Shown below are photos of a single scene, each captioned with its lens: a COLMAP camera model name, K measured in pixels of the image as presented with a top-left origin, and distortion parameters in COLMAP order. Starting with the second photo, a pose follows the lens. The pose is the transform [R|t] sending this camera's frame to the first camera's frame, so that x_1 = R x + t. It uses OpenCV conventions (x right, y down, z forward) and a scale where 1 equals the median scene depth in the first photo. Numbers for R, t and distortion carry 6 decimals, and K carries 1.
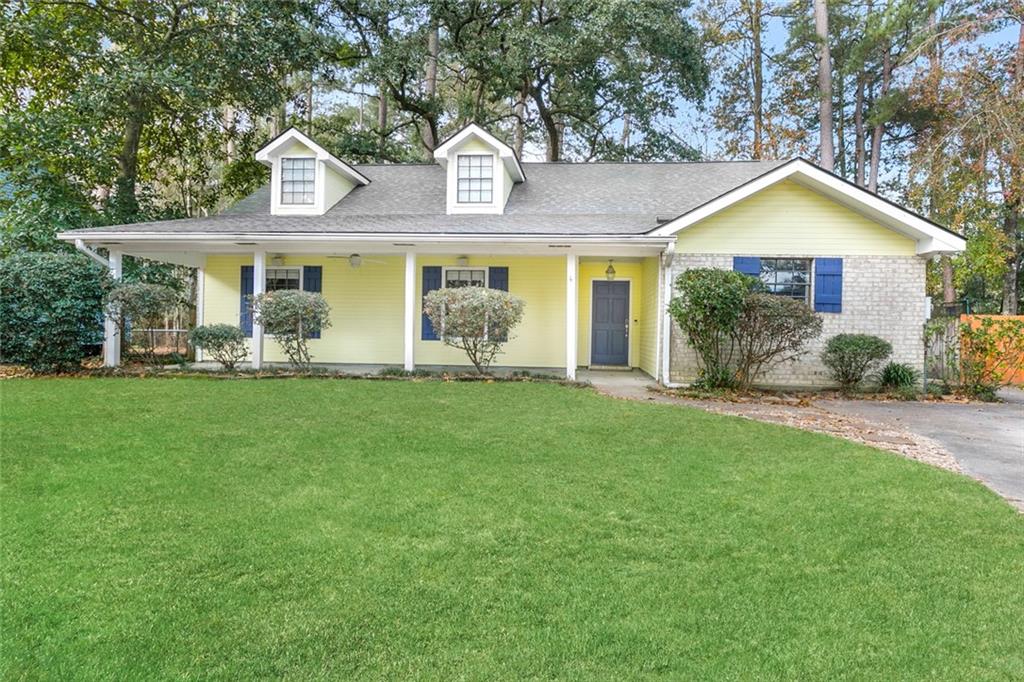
lens RADIAL K [[617.4, 0, 512.0], [0, 617.4, 341.0], [0, 0, 1]] dist [0.002419, 0.001167]
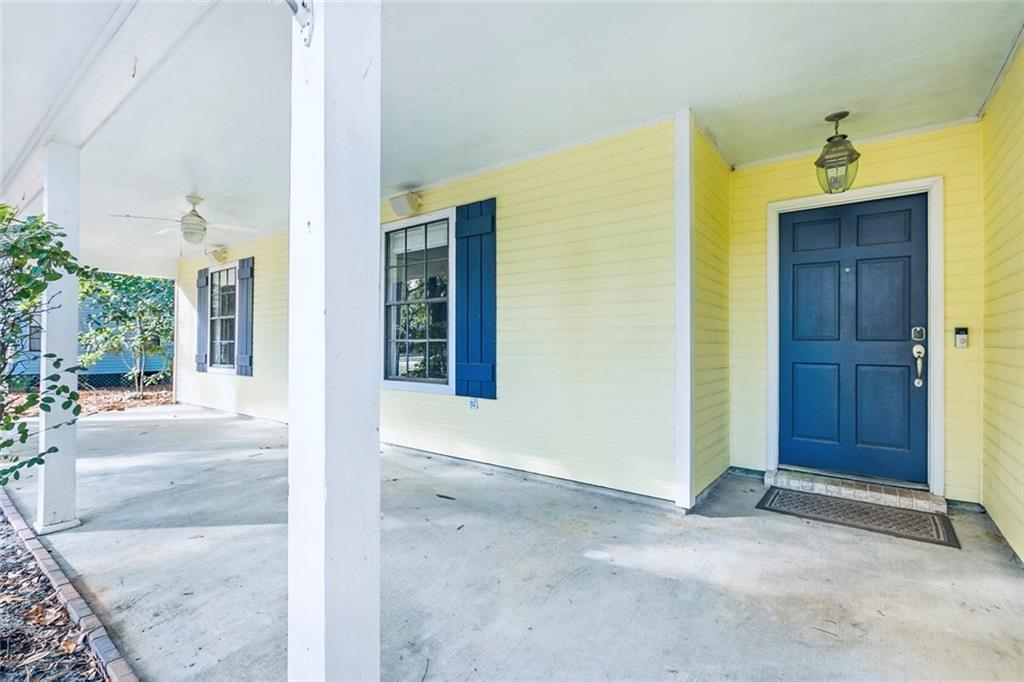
lens RADIAL K [[477.5, 0, 493.8], [0, 477.5, 339.0], [0, 0, 1]] dist [-0.001512, -0.000213]
pose [[0.862043, -0.015289, -0.506605, 0.131925], [0.010810, 0.999872, -0.011780, -0.030909], [0.506720, 0.004678, 0.862098, 0.726851]]
